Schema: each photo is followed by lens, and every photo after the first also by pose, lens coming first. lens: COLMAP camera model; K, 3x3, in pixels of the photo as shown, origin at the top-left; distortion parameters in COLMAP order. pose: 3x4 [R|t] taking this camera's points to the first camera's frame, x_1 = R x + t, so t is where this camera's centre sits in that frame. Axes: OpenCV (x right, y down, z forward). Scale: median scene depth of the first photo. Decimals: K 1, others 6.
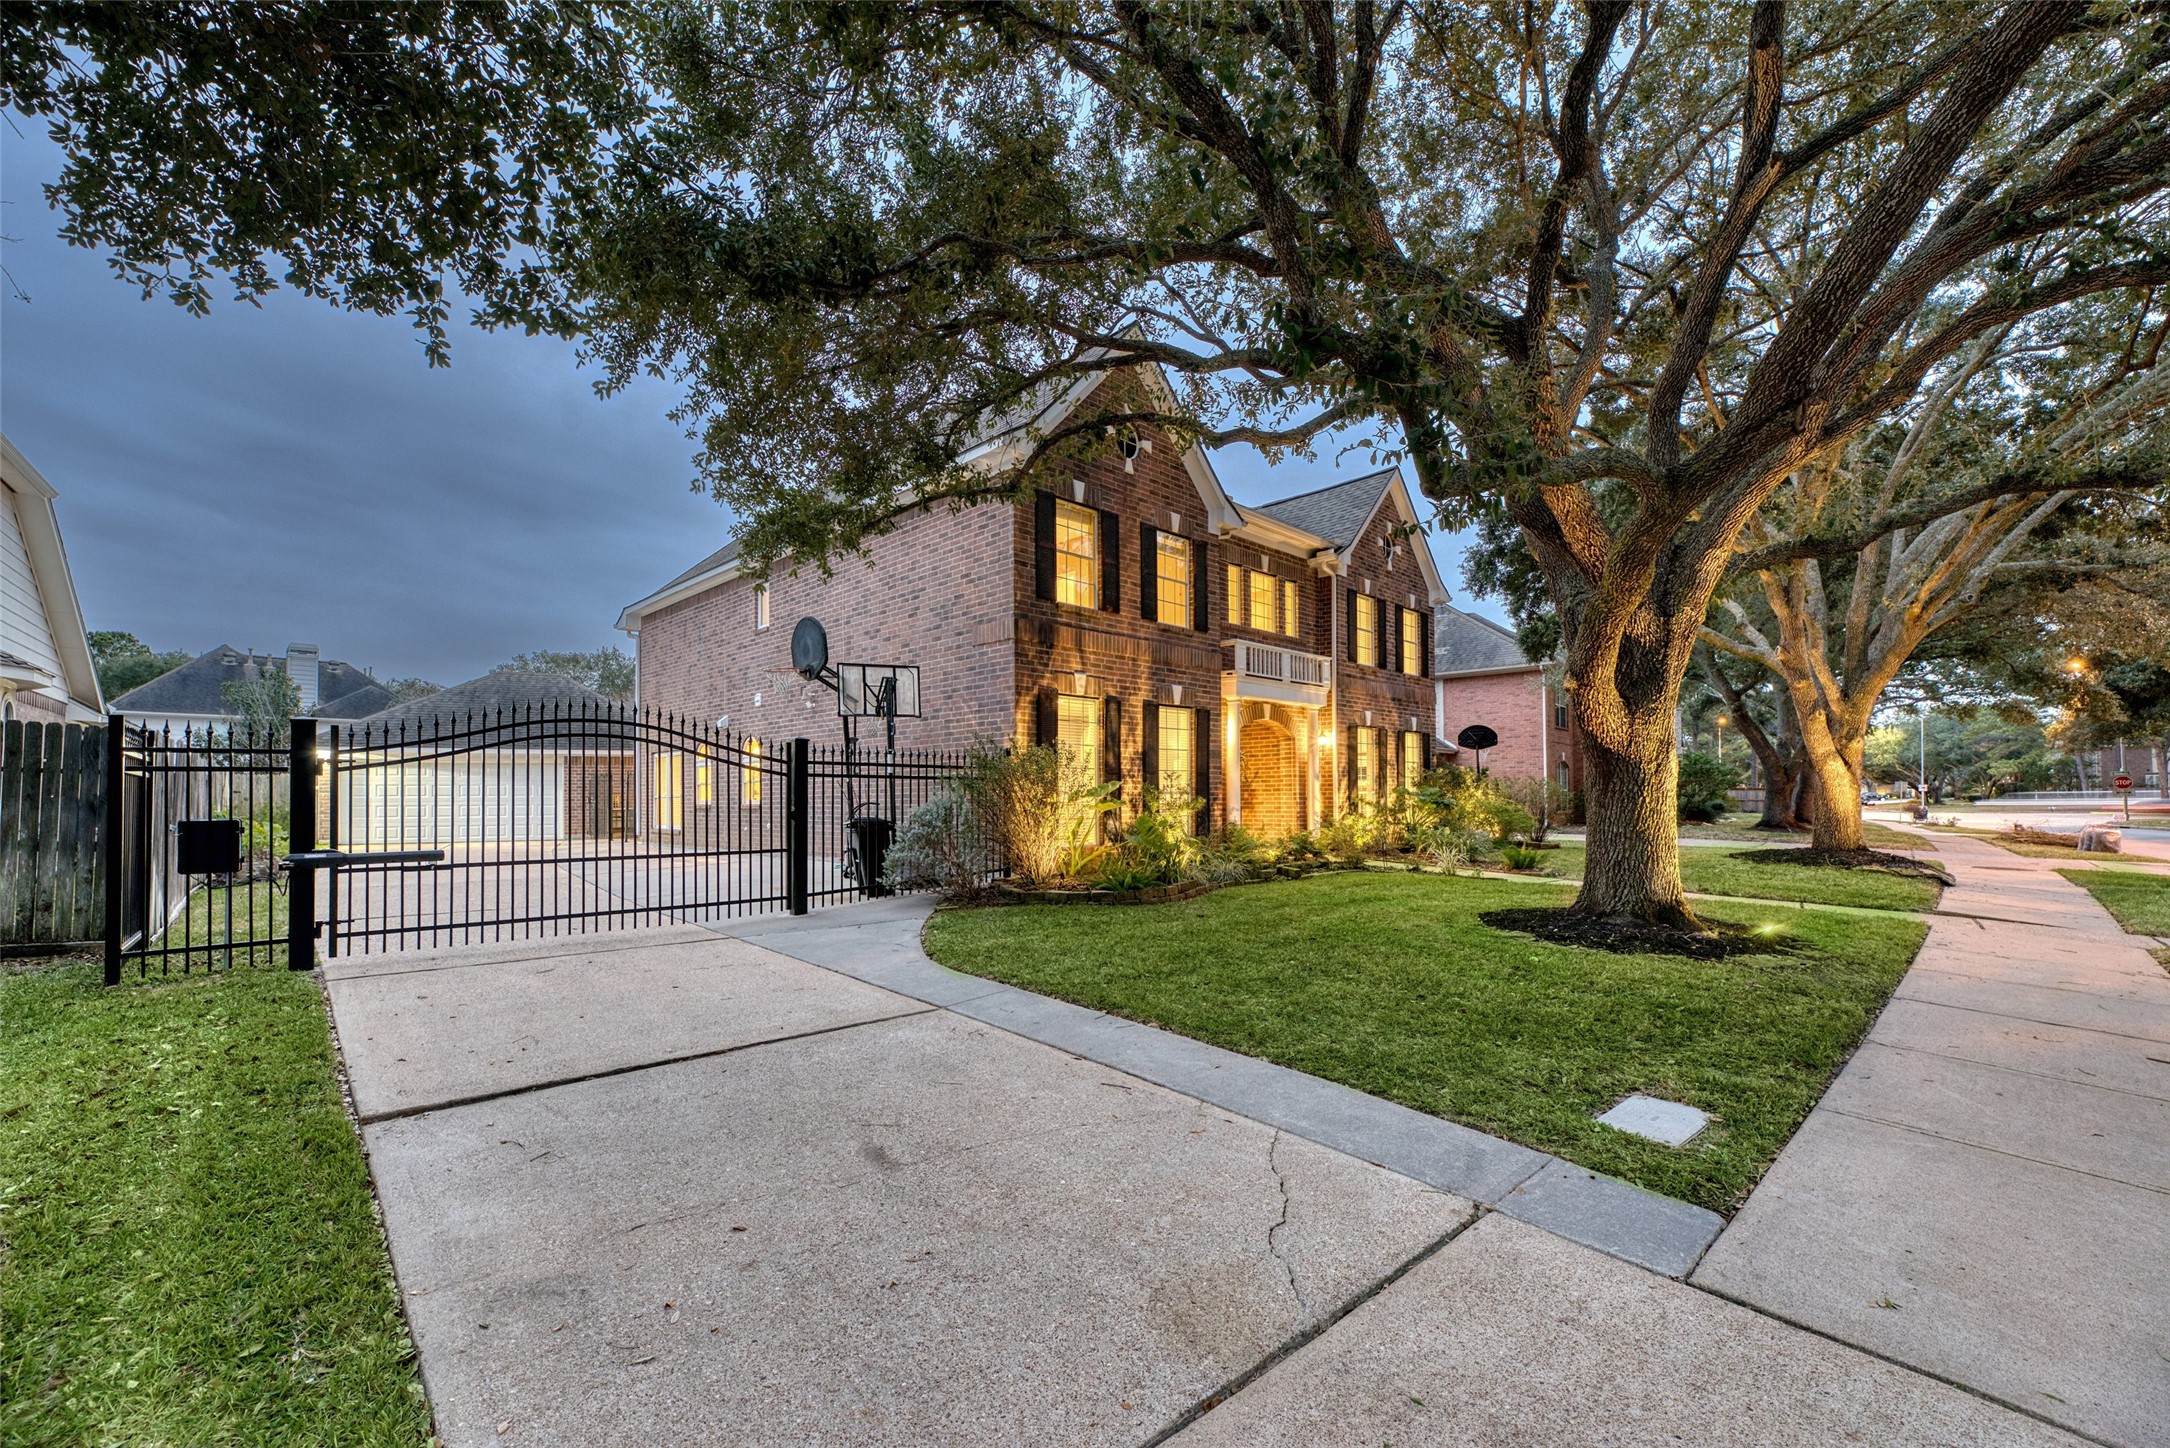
lens RADIAL K [[886.3, 0, 1058.0], [0, 886.3, 777.1], [0, 0, 1]] dist [0.001034, 0.000377]
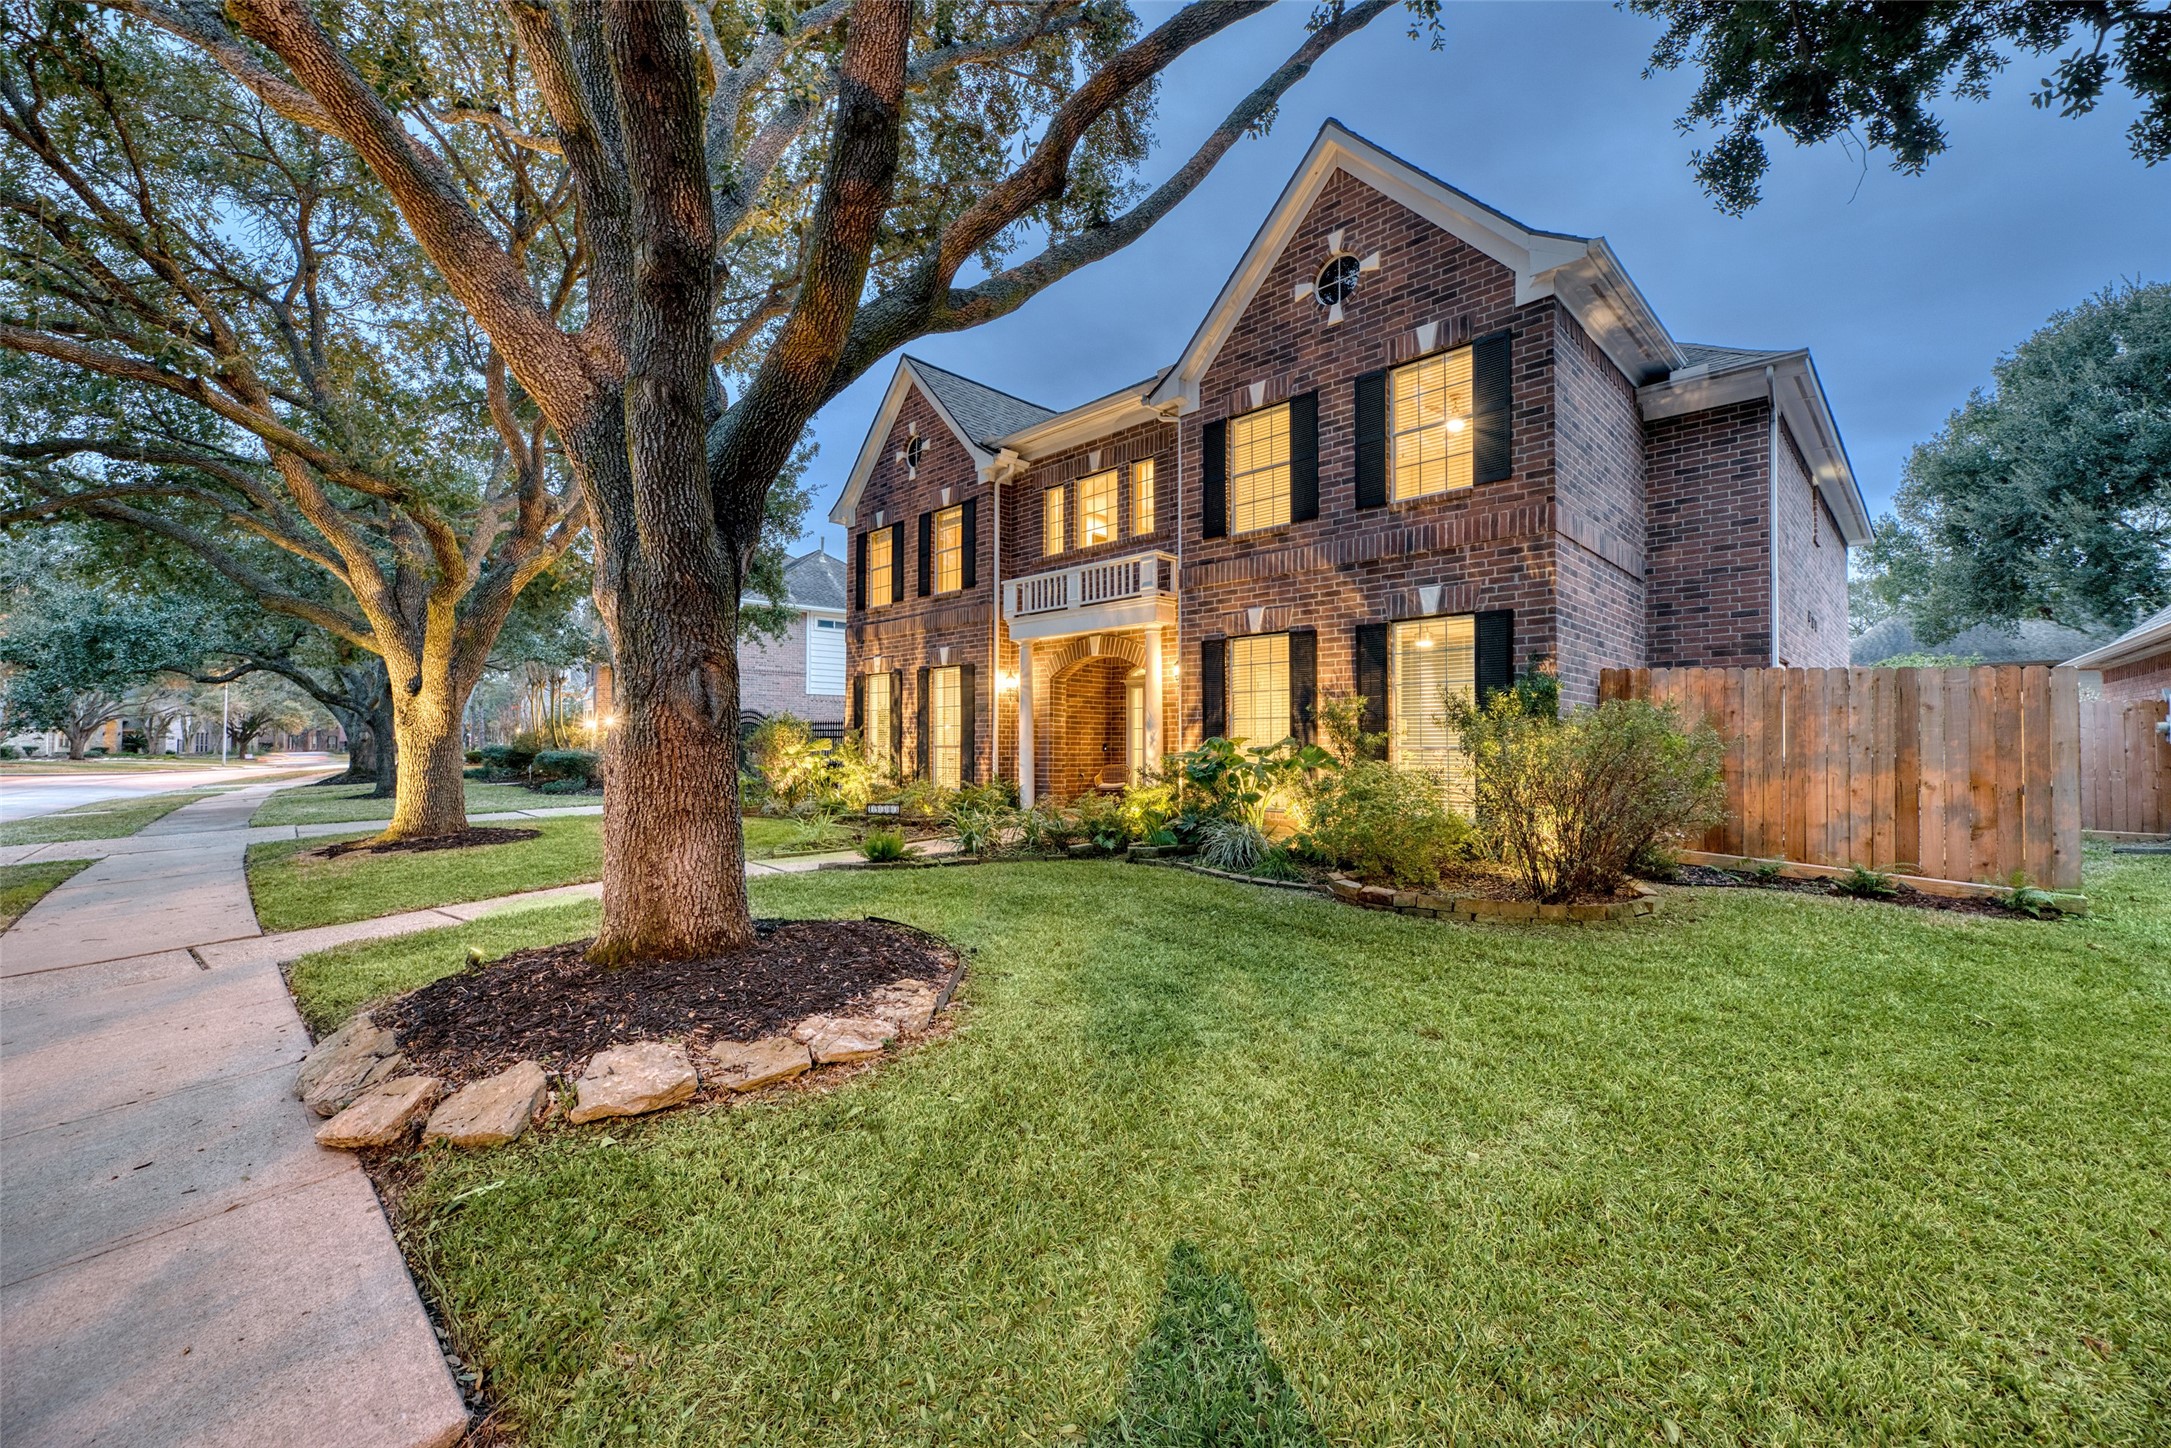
lens RADIAL K [[886.7, 0, 1103.4], [0, 886.7, 732.9], [0, 0, 1]] dist [0.001034, 0.000377]
pose [[0.032791, -0.014467, -0.999358, 1.258373], [0.015649, 0.999780, -0.013959, 0.019483], [0.999340, -0.015181, 0.033010, 1.191456]]
